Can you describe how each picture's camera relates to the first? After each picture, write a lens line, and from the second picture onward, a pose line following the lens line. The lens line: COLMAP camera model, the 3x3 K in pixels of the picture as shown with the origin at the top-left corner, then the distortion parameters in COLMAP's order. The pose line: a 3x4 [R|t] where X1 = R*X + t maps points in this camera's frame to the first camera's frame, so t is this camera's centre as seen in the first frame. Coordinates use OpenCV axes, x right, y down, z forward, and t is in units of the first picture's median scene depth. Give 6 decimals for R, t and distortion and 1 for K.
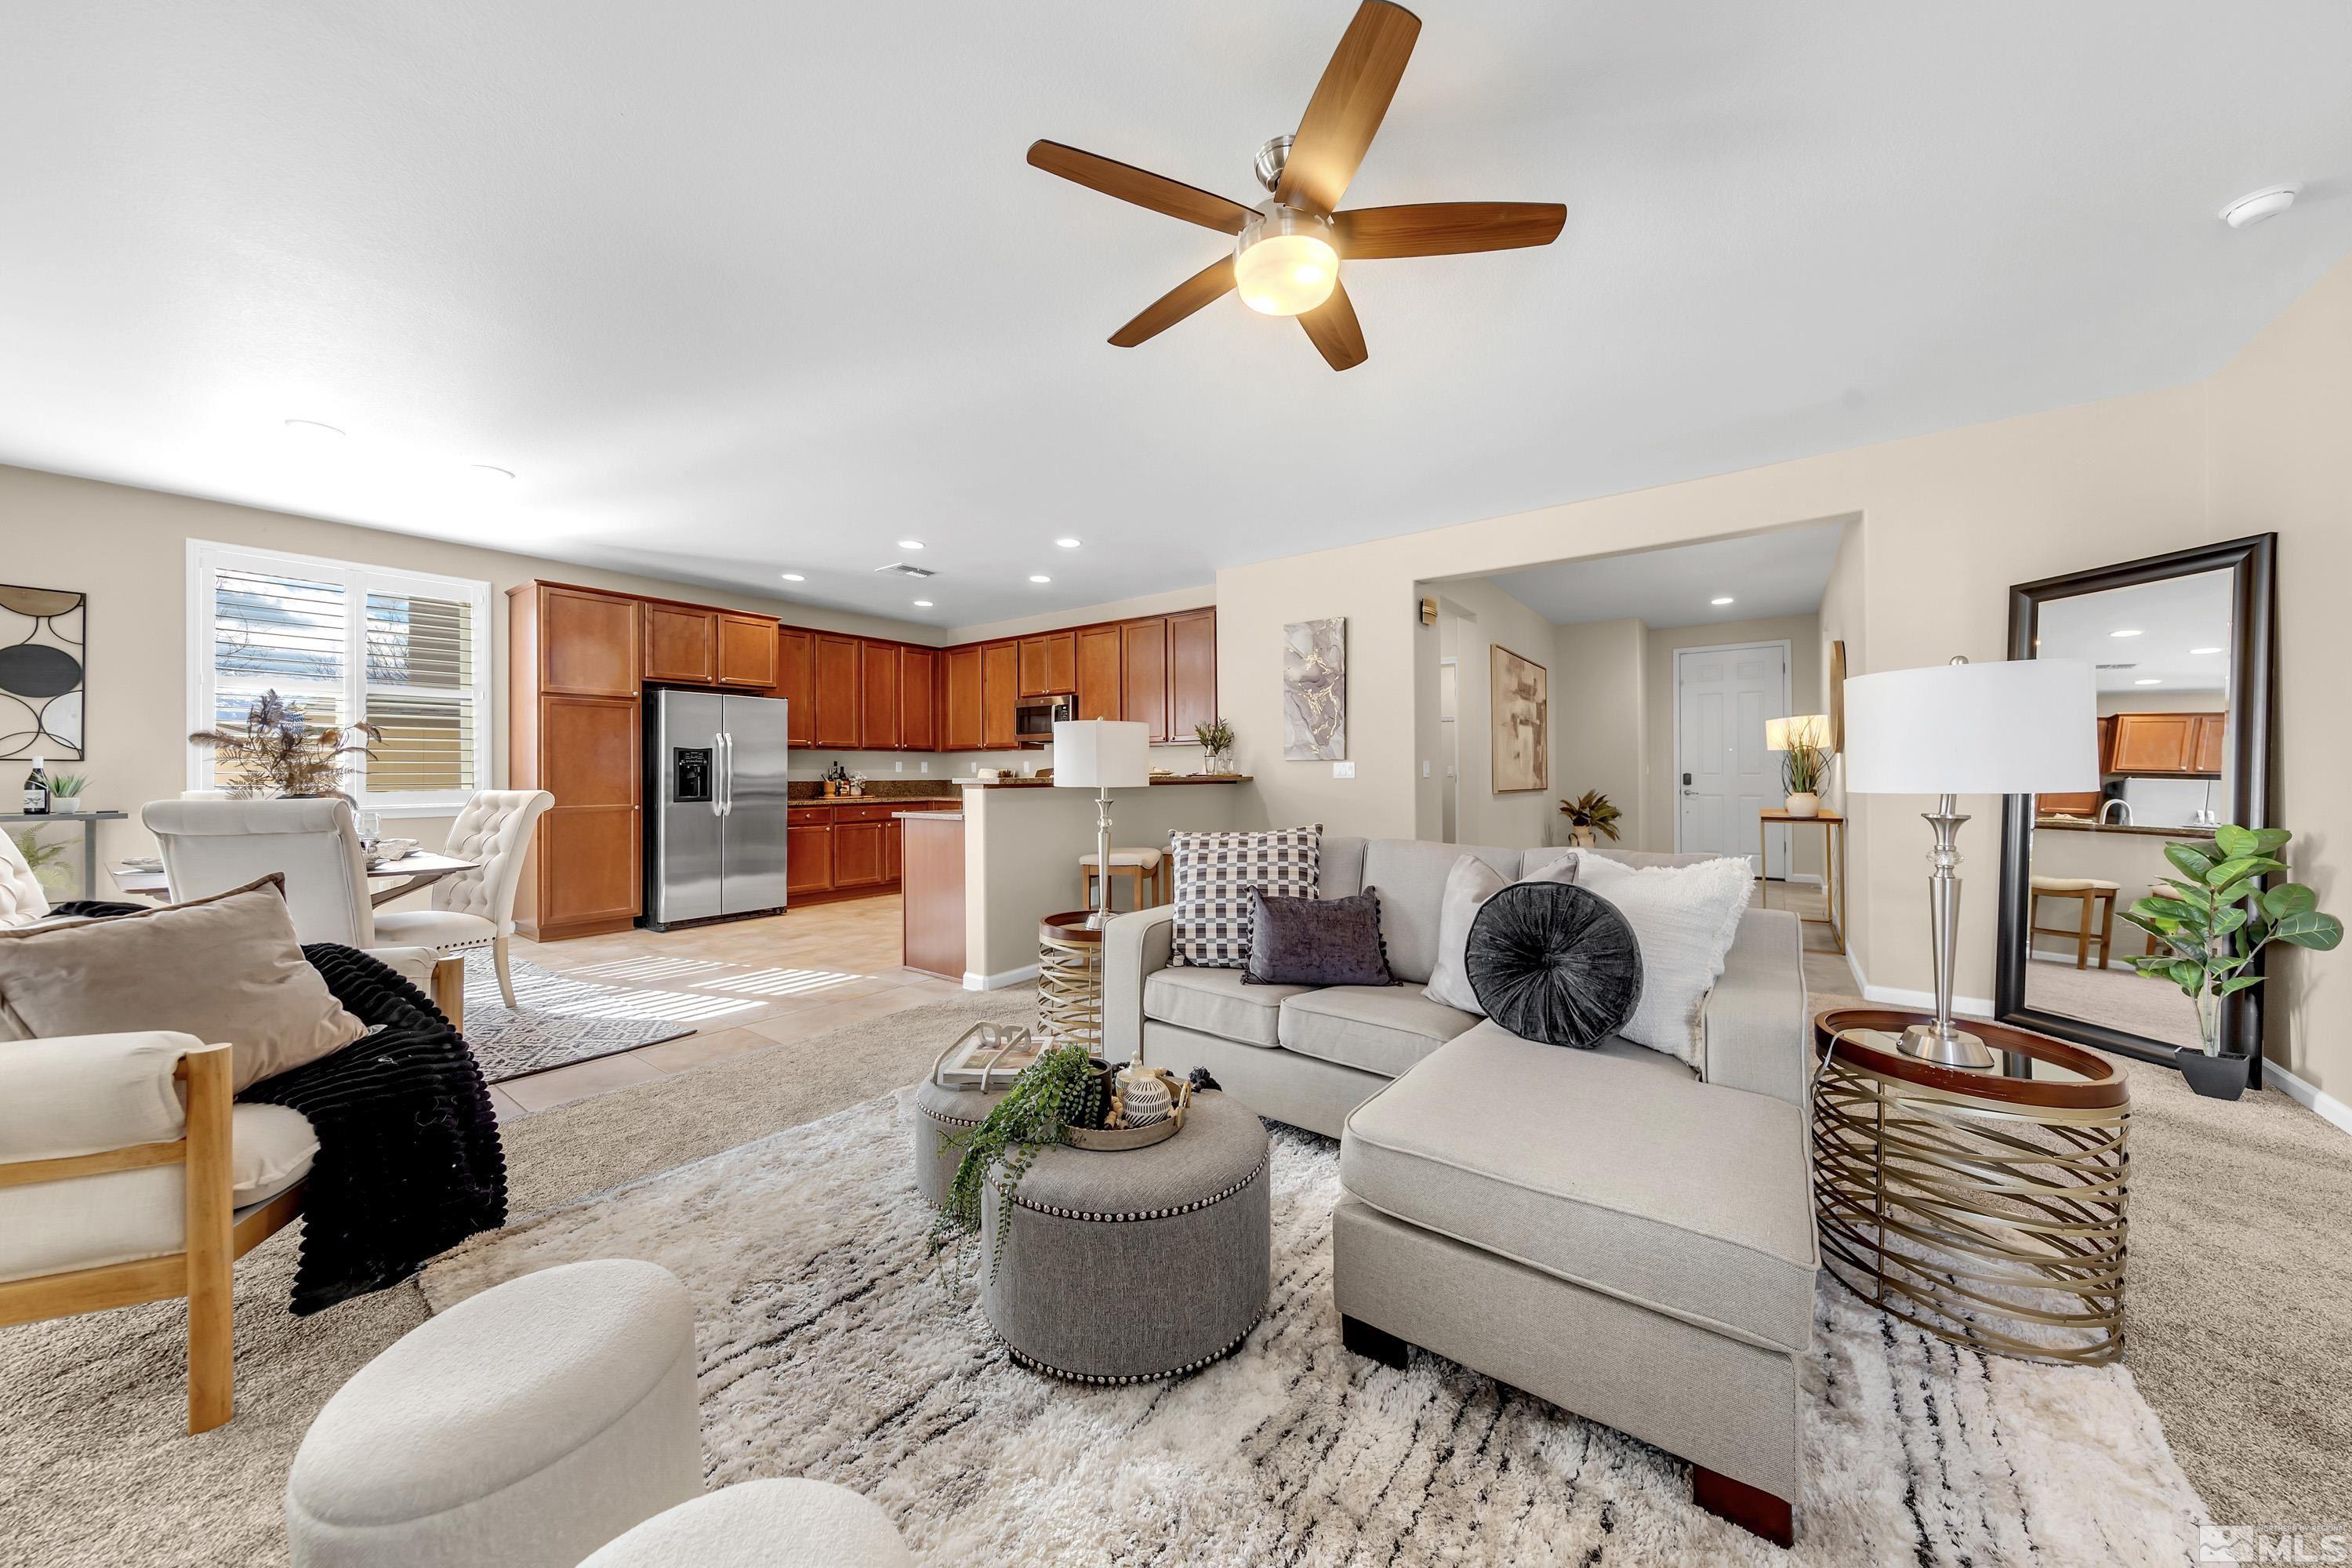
lens RADIAL K [[800.0, 0, 1194.9], [0, 800.0, 773.3], [0, 0, 1]] dist [0.004308, -0.000083]
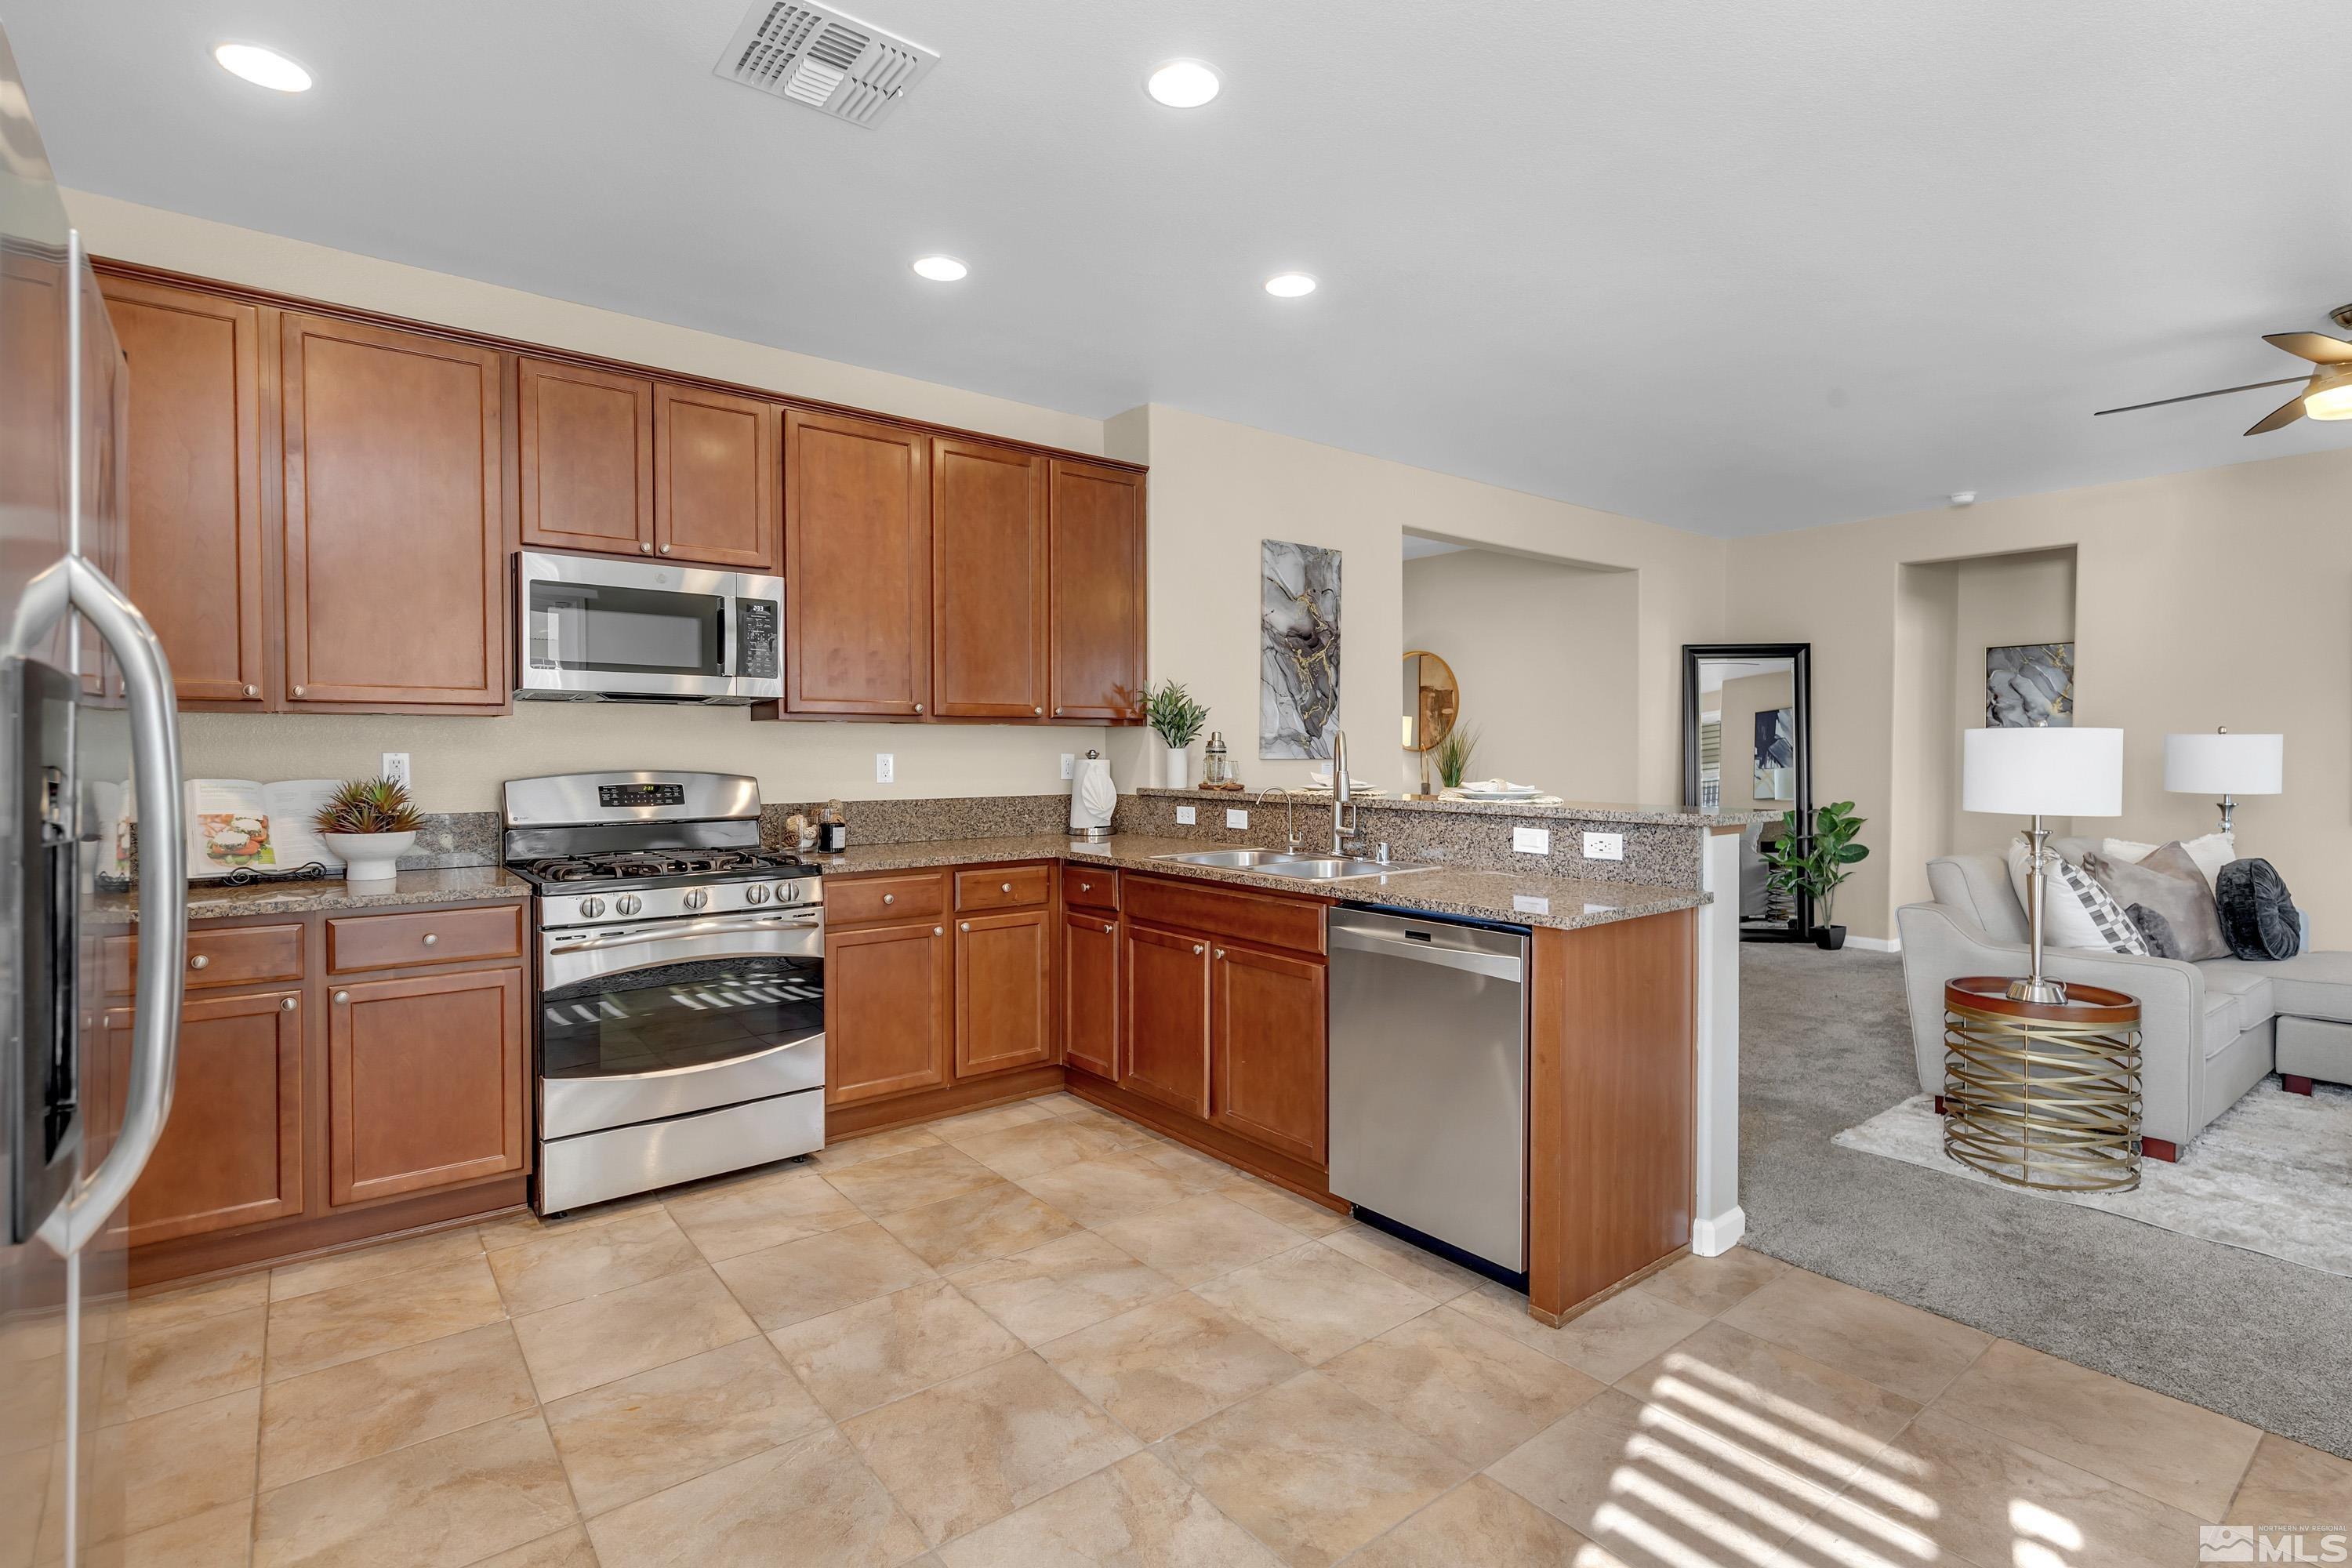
lens RADIAL K [[1111.1, 0, 1203.1], [0, 1111.1, 771.9], [0, 0, 1]] dist [0.000631, 0.000000]
pose [[0.252324, -0.016098, 0.967509, -0.721634], [-0.001935, 0.999851, 0.017141, -0.020619], [-0.967641, -0.006197, 0.252256, 0.817050]]
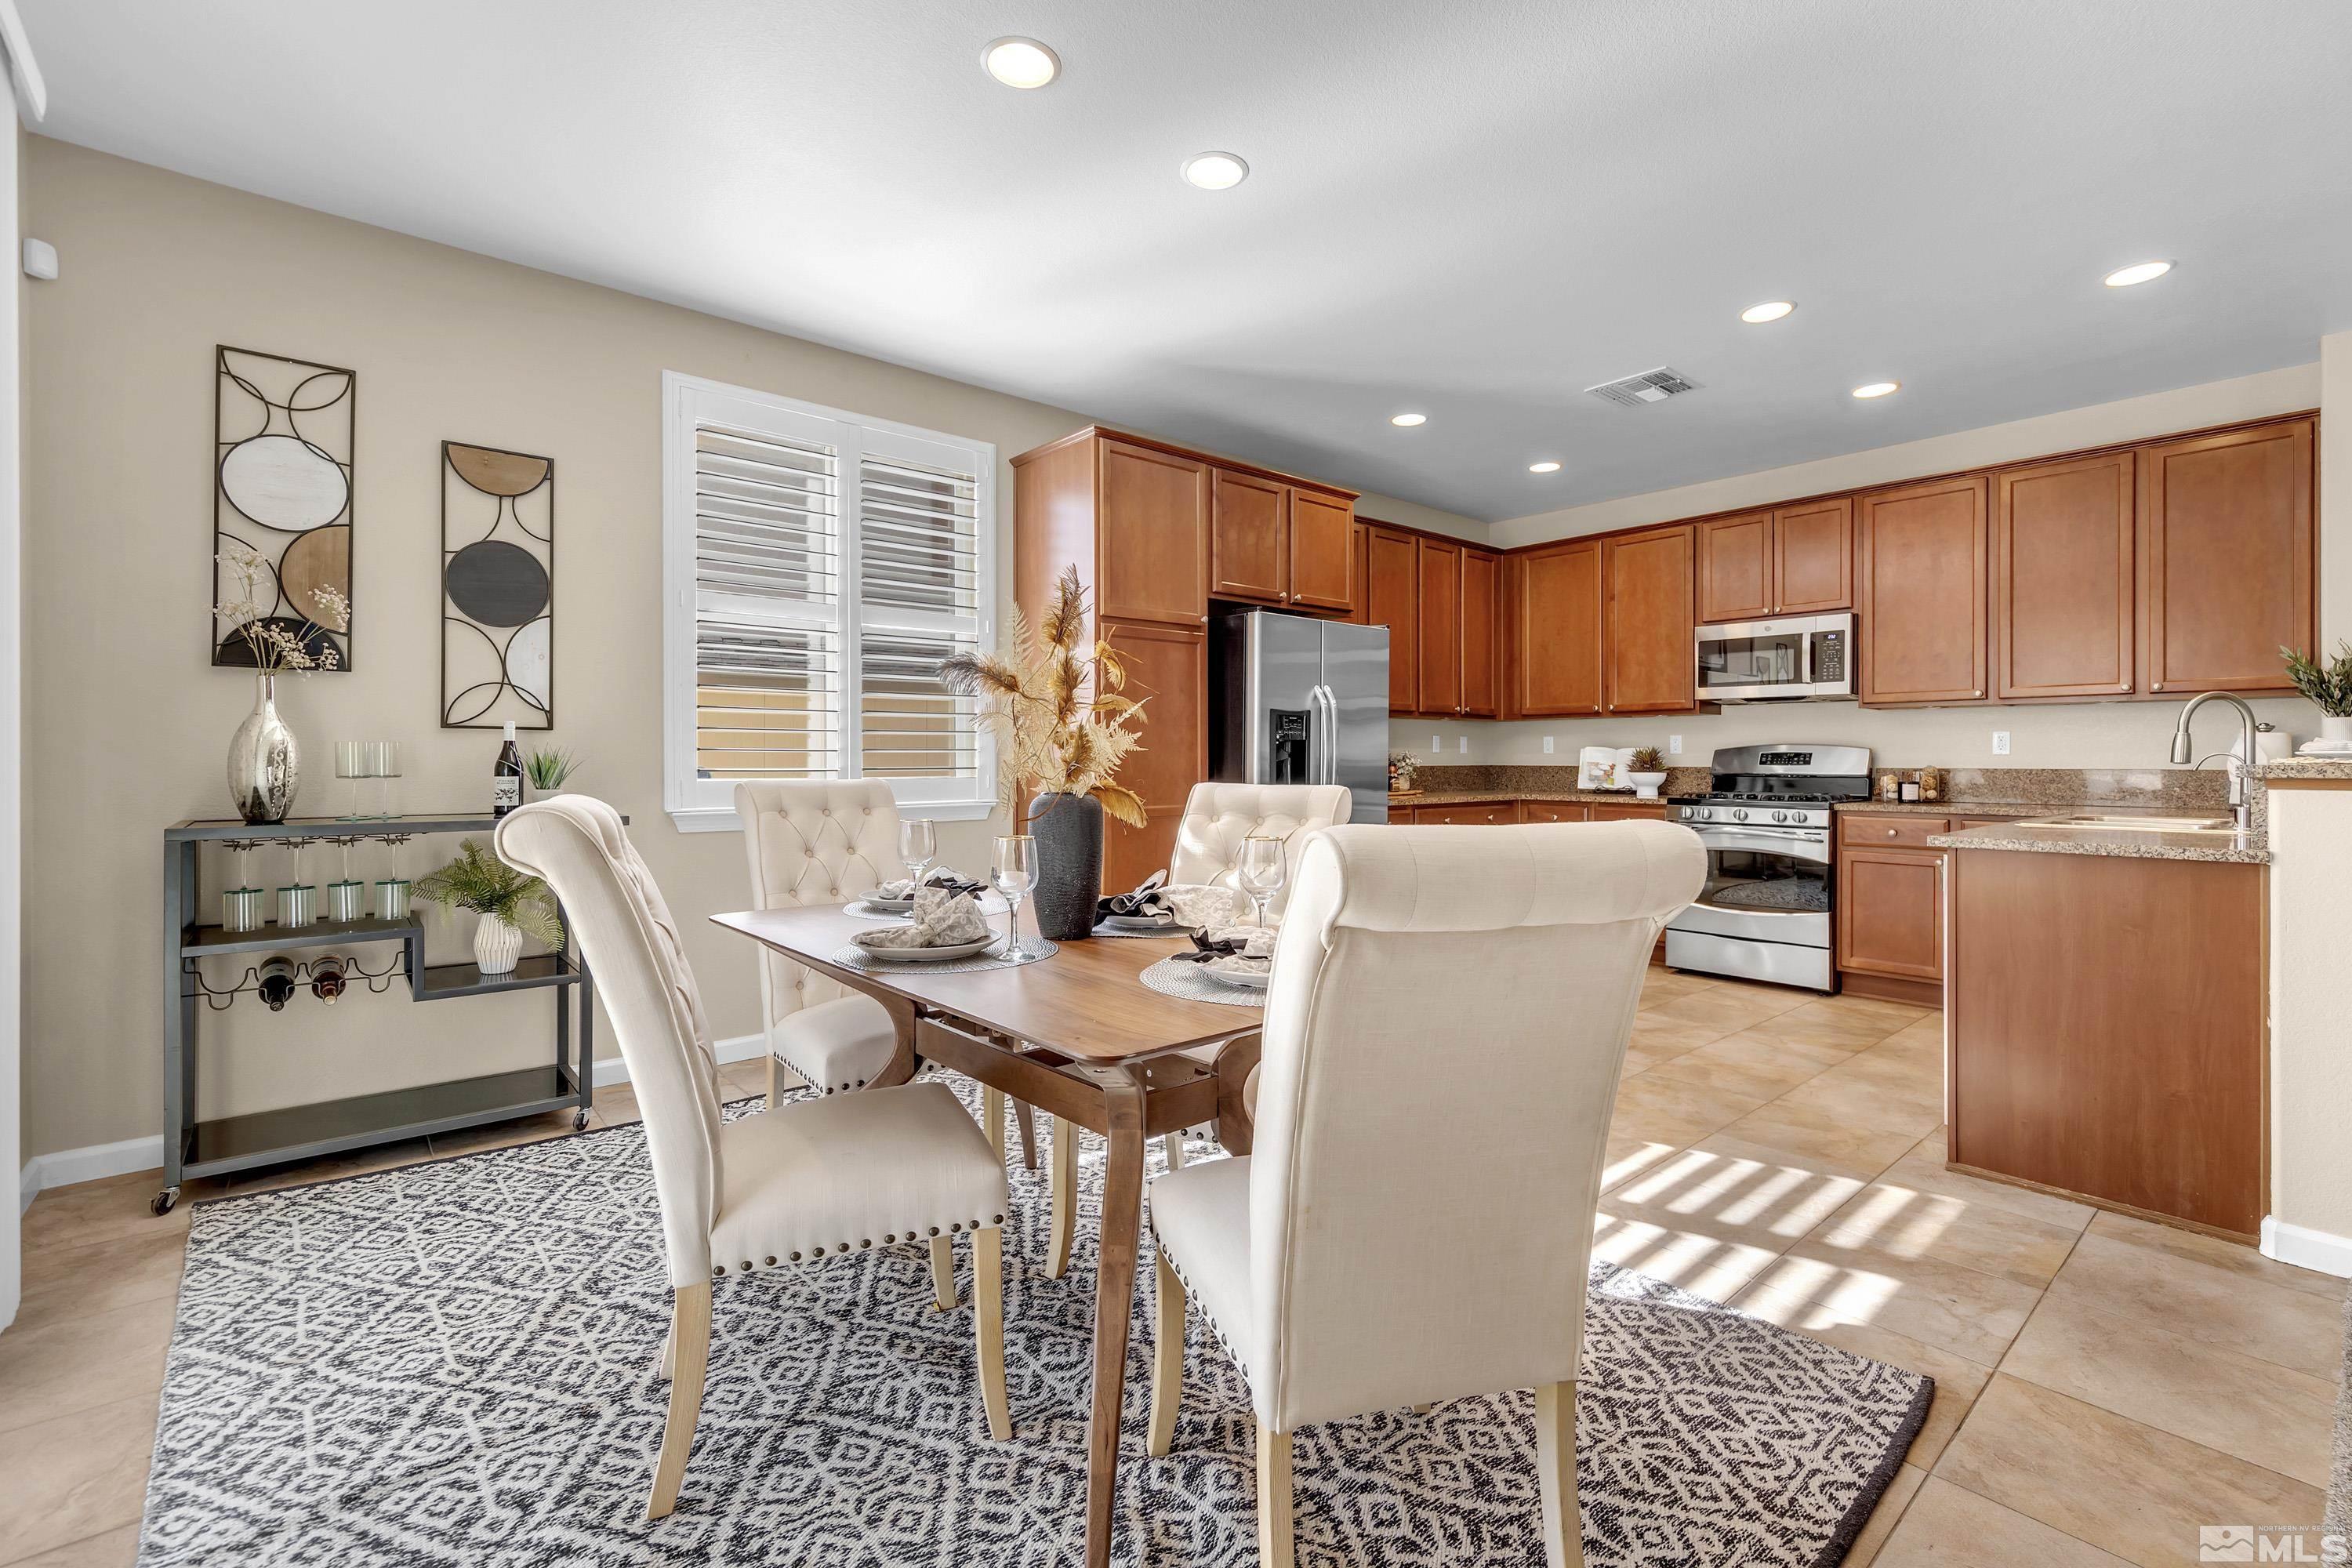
lens RADIAL K [[1034.9, 0, 1186.5], [0, 1034.9, 765.5], [0, 0, 1]] dist [0.003997, 0.001650]
pose [[0.974967, 0.004961, -0.222295, -0.528114], [-0.003024, 0.999954, 0.009055, 0.002385], [0.222330, -0.008157, 0.974937, 0.241957]]
